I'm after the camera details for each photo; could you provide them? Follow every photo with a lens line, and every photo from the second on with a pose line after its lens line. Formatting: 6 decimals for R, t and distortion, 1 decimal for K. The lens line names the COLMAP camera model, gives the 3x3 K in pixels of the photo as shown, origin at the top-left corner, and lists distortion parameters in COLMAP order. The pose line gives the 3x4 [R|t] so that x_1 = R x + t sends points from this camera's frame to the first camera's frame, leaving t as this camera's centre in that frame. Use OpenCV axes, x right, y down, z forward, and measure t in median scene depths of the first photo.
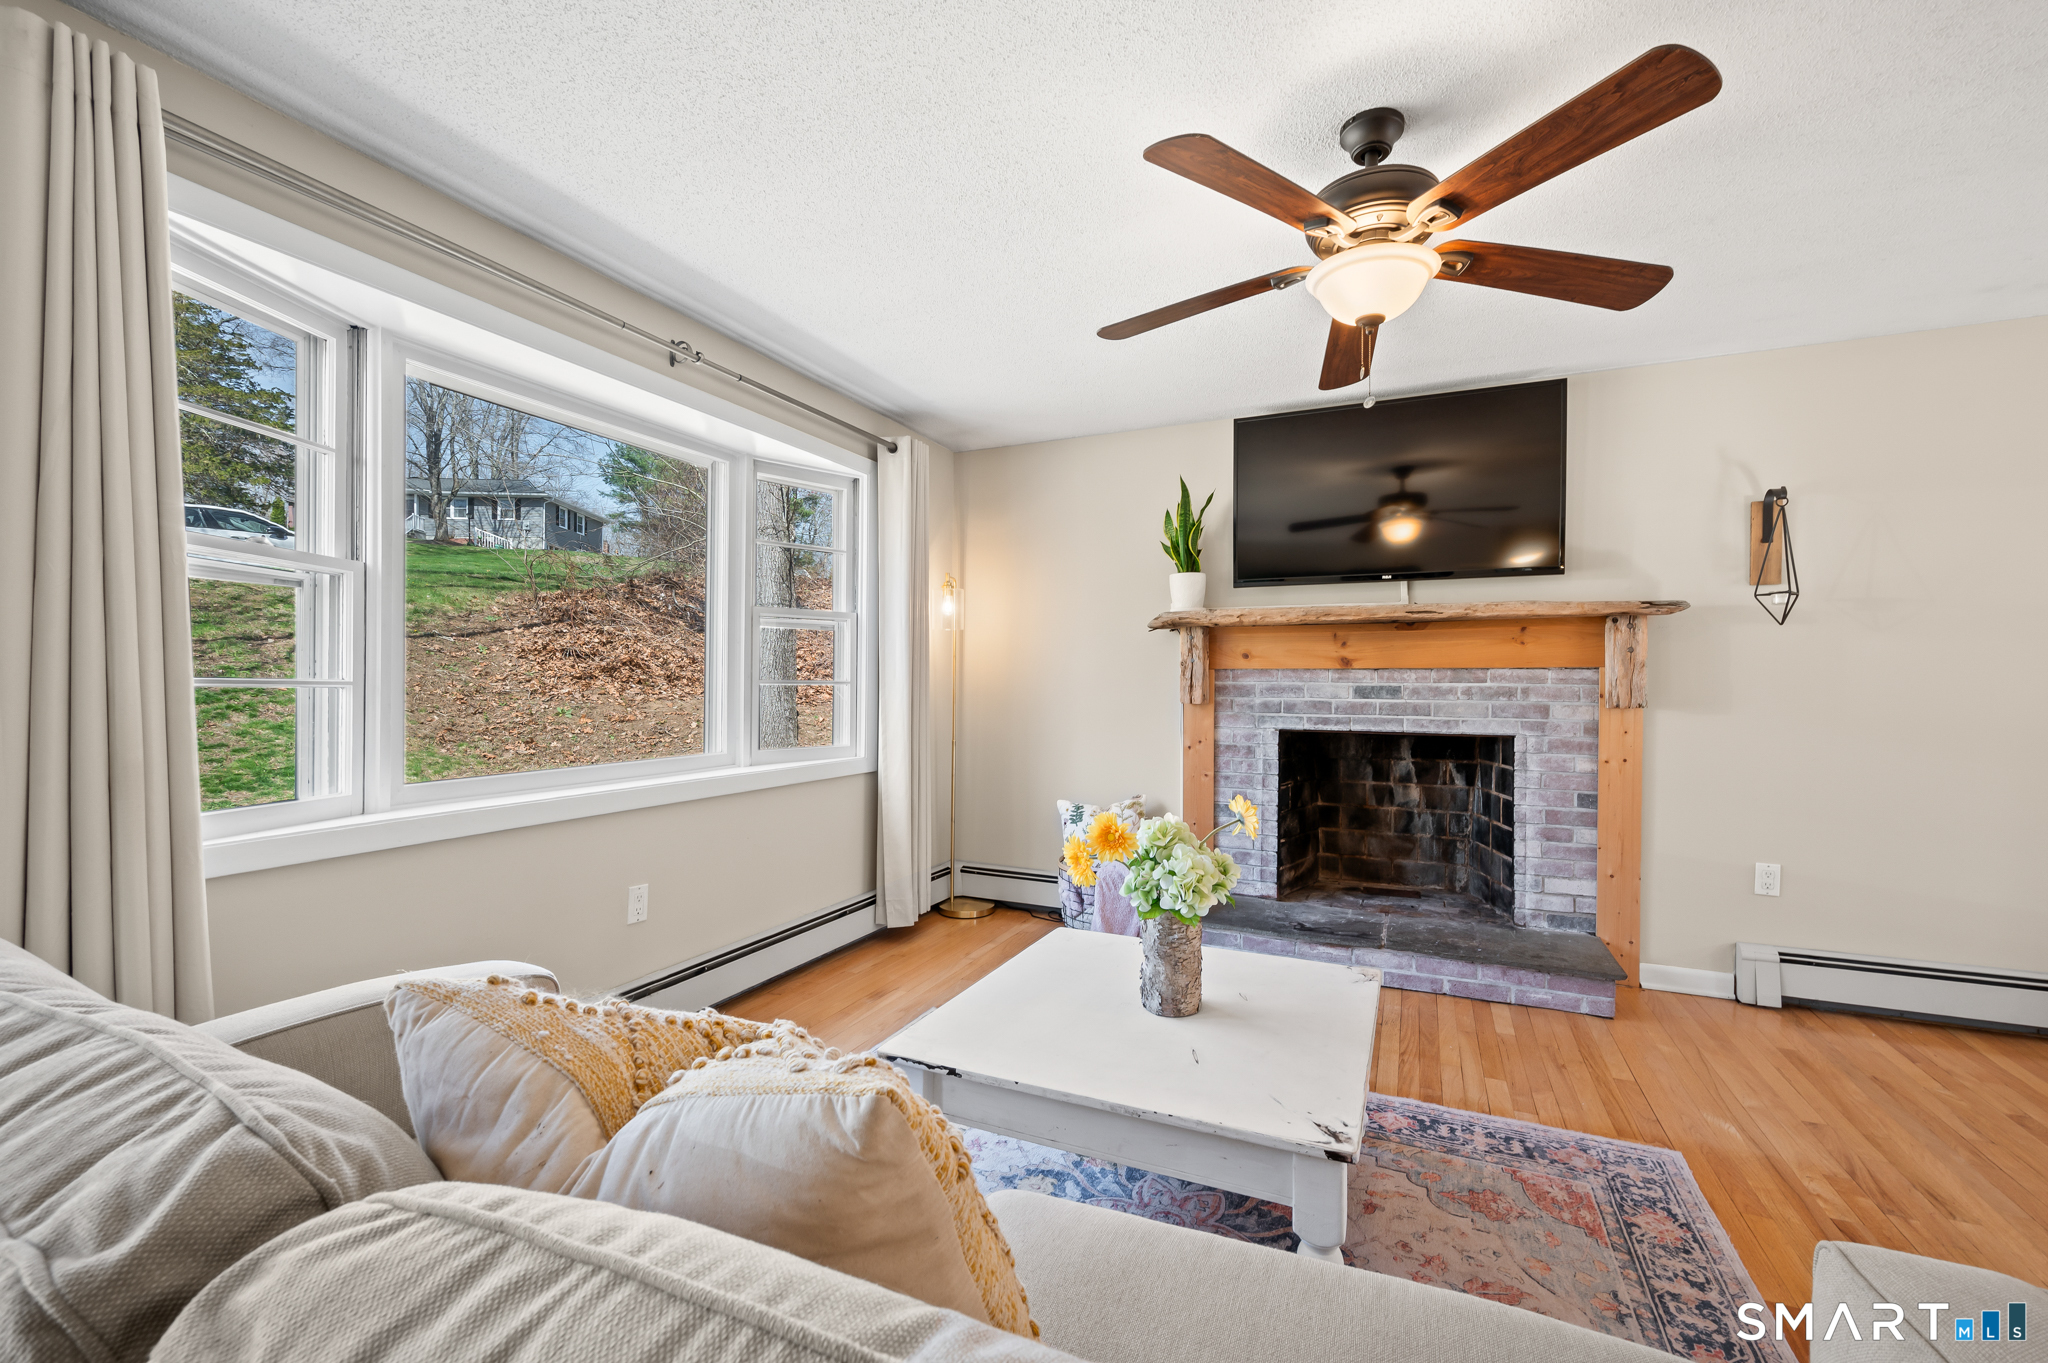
lens RADIAL K [[818.4, 0, 1073.3], [0, 818.4, 681.5], [0, 0, 1]] dist [0.000352, 0.000154]
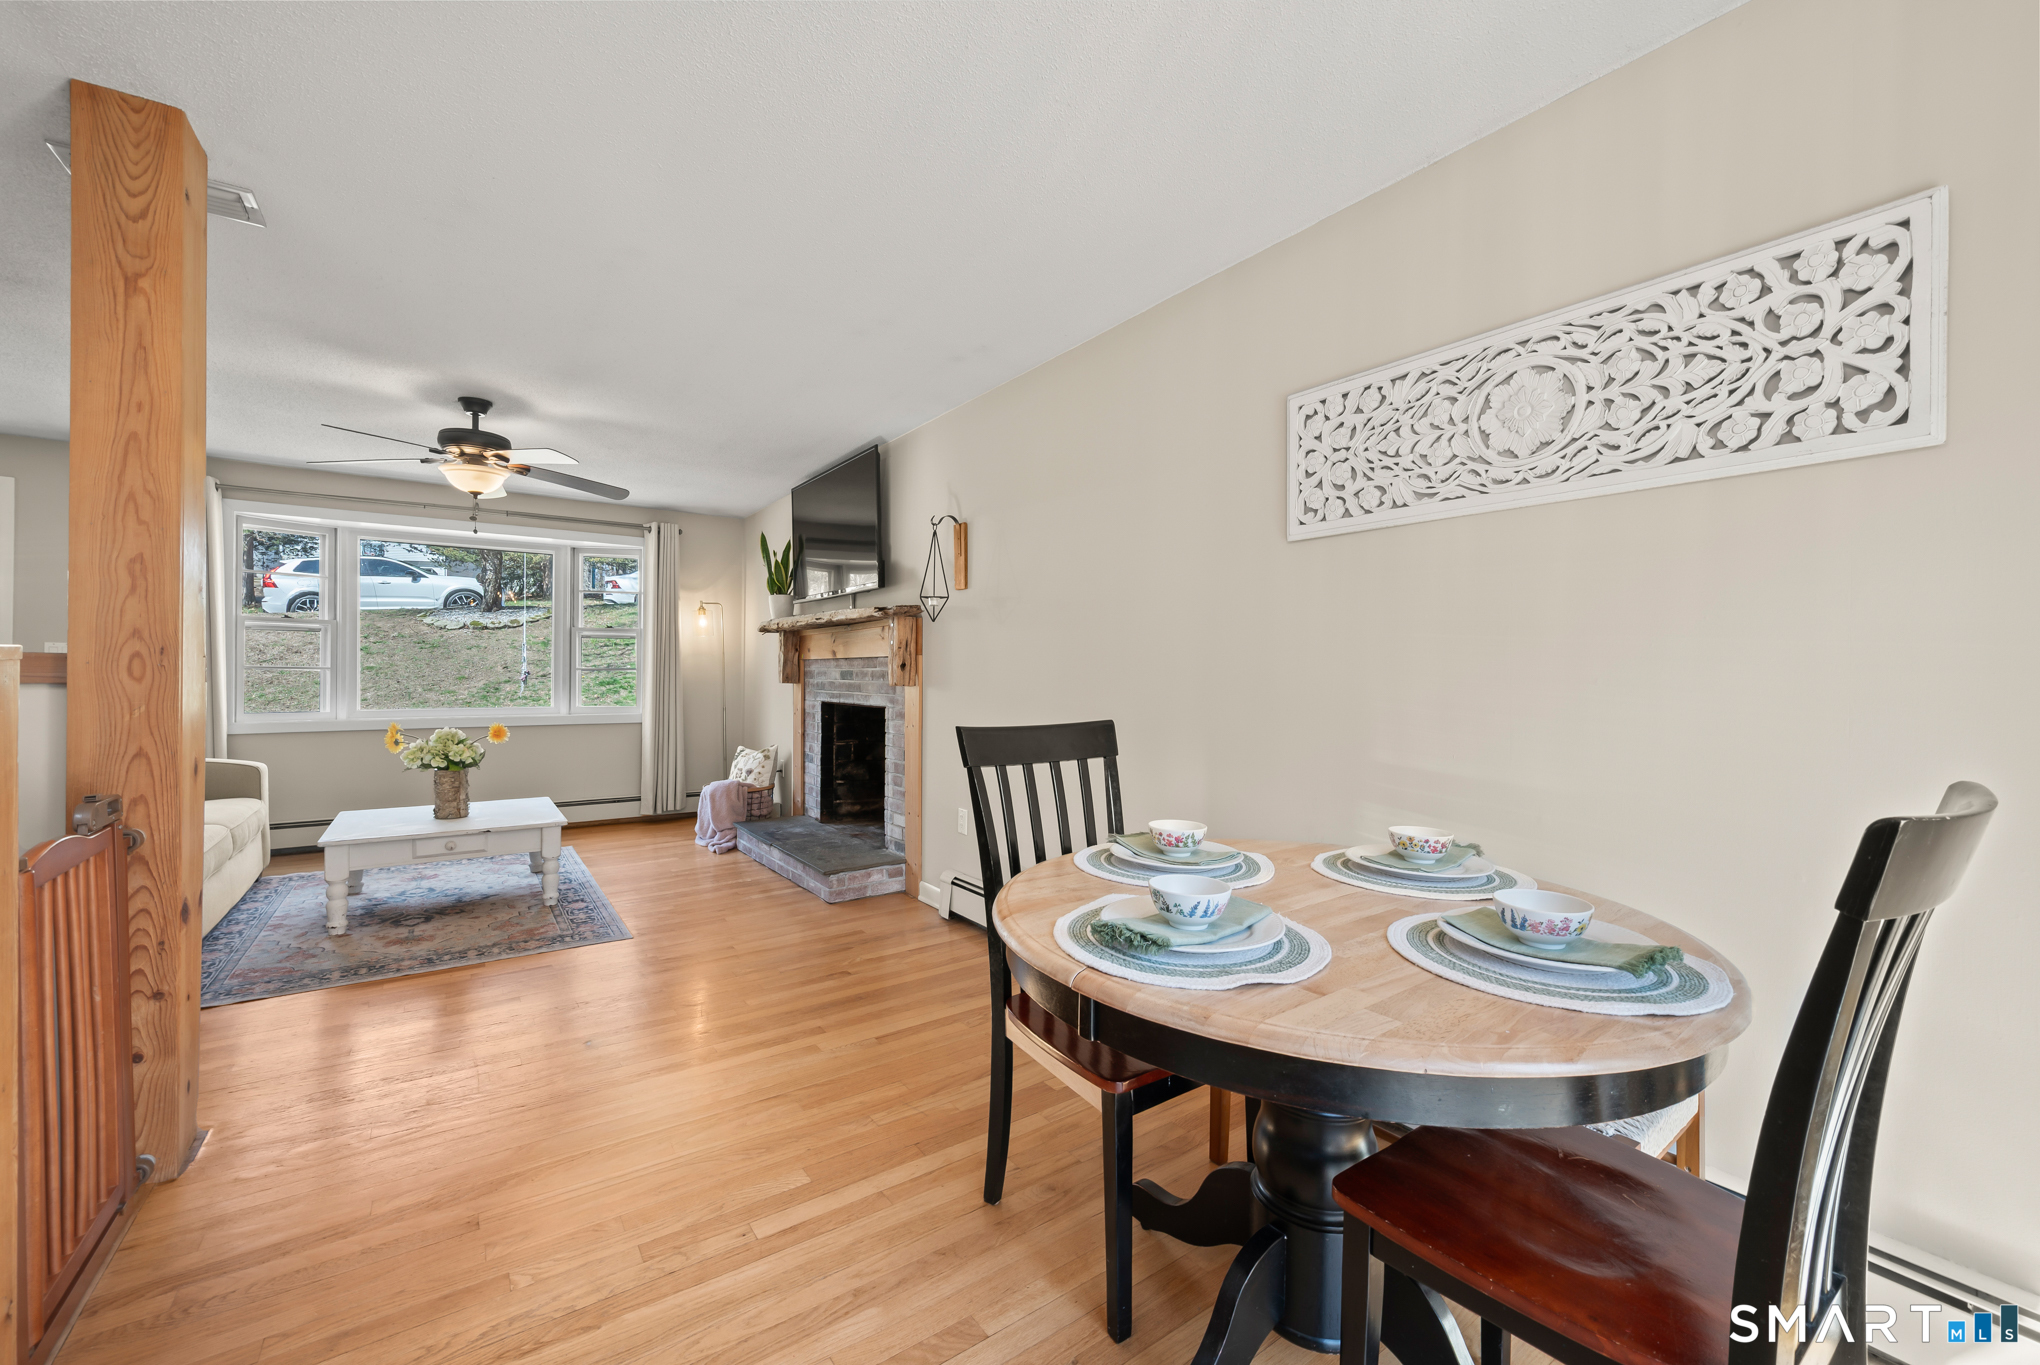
lens RADIAL K [[801.8, 0, 1020.9], [0, 801.8, 675.3], [0, 0, 1]] dist [-0.000121, -0.000085]
pose [[0.851894, -0.000810, -0.523713, 1.353943], [-0.000047, 0.999999, -0.001623, 0.016346], [0.523714, 0.001407, 0.851893, -0.004586]]
